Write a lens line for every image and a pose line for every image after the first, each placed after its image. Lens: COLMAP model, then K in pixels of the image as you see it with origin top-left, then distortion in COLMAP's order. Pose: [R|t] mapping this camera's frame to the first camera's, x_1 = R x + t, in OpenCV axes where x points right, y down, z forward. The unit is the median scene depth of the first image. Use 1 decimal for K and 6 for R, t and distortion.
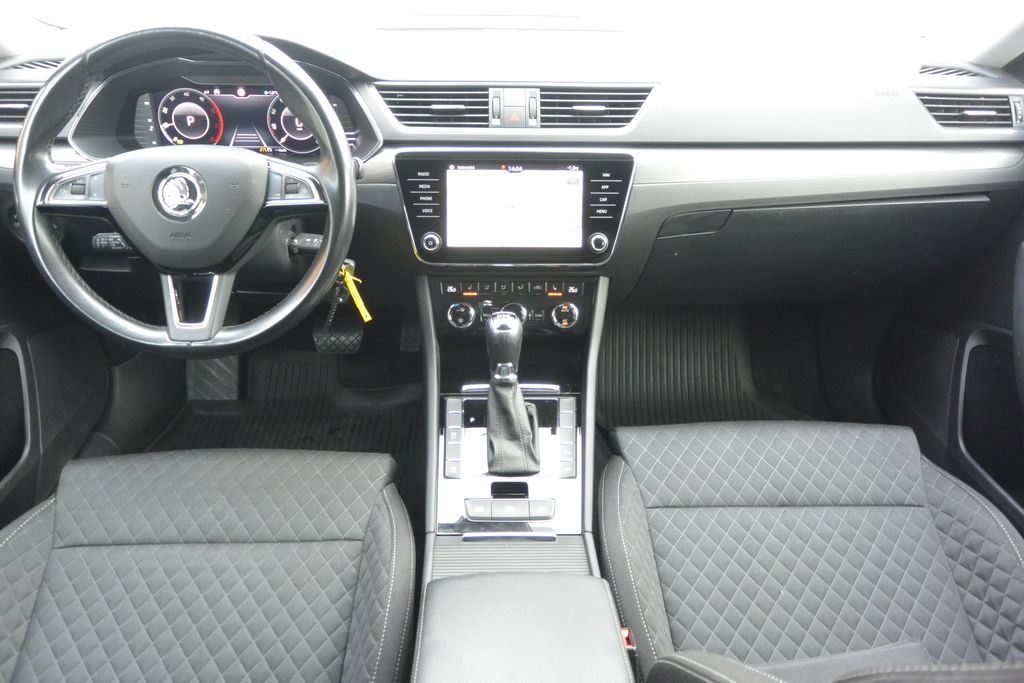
lens RADIAL K [[785.6, 0, 504.4], [0, 785.6, 340.4], [0, 0, 1]] dist [-0.006856, 0.019081]
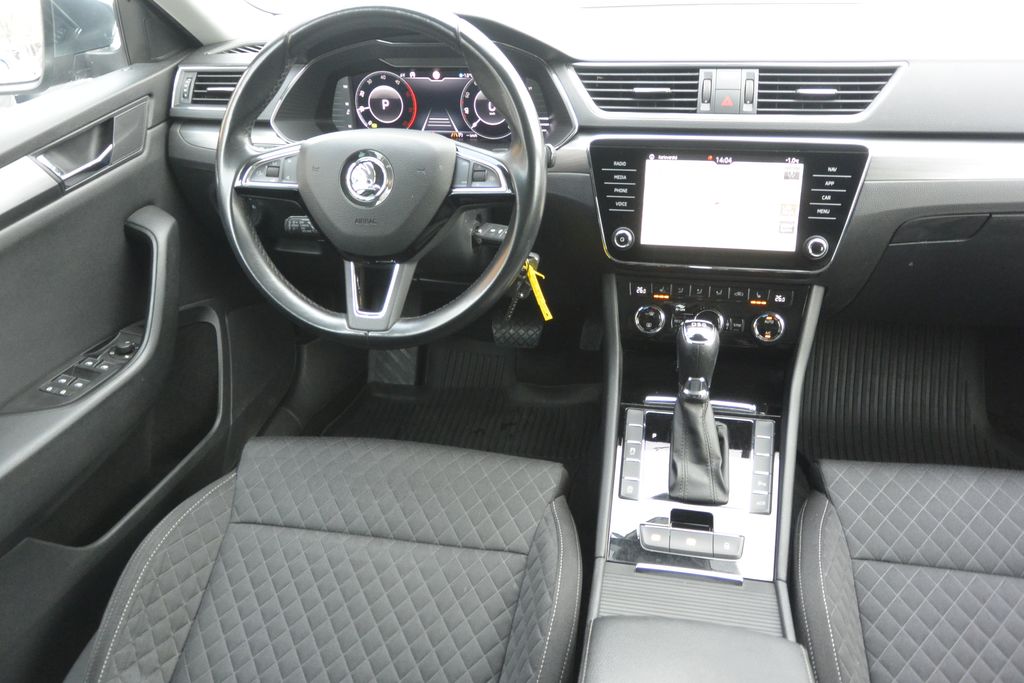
lens RADIAL K [[785.6, 0, 505.1], [0, 785.6, 339.6], [0, 0, 1]] dist [-0.006856, 0.019081]
pose [[0.972485, 0.071178, -0.221826, -0.015318], [-0.068536, 0.997456, 0.019595, -0.016082], [0.222656, -0.003853, 0.974889, 0.077199]]
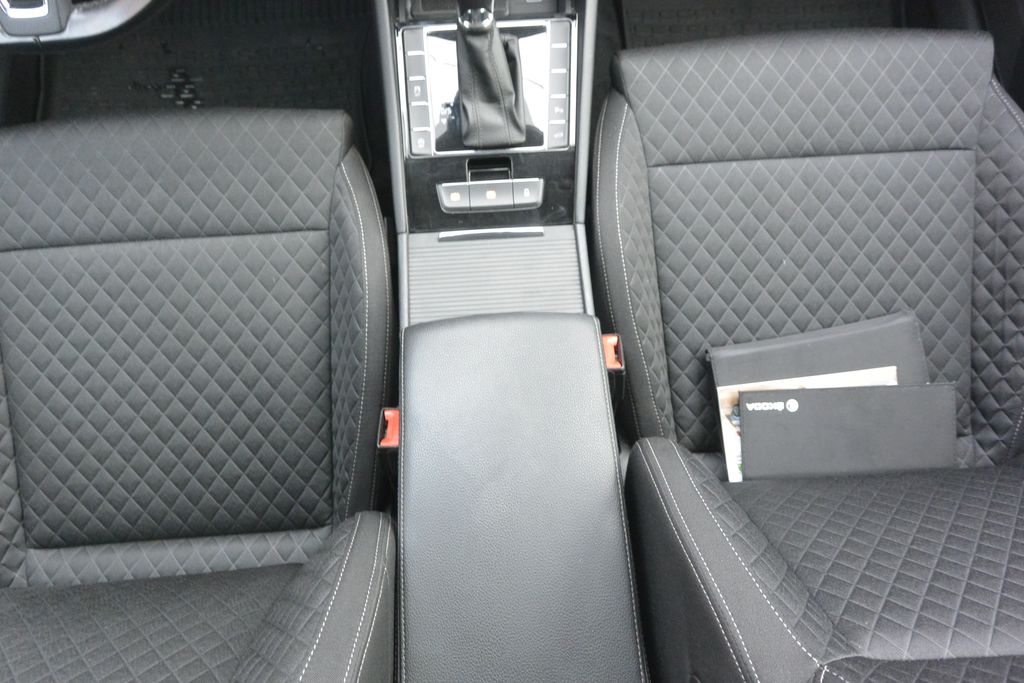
lens RADIAL K [[785.6, 0, 504.2], [0, 785.6, 341.9], [0, 0, 1]] dist [-0.006856, 0.019081]
pose [[0.999246, -0.038665, -0.003620, 0.017247], [0.030638, 0.727646, 0.685269, -0.239665], [-0.023862, -0.684863, 0.728281, 0.237623]]
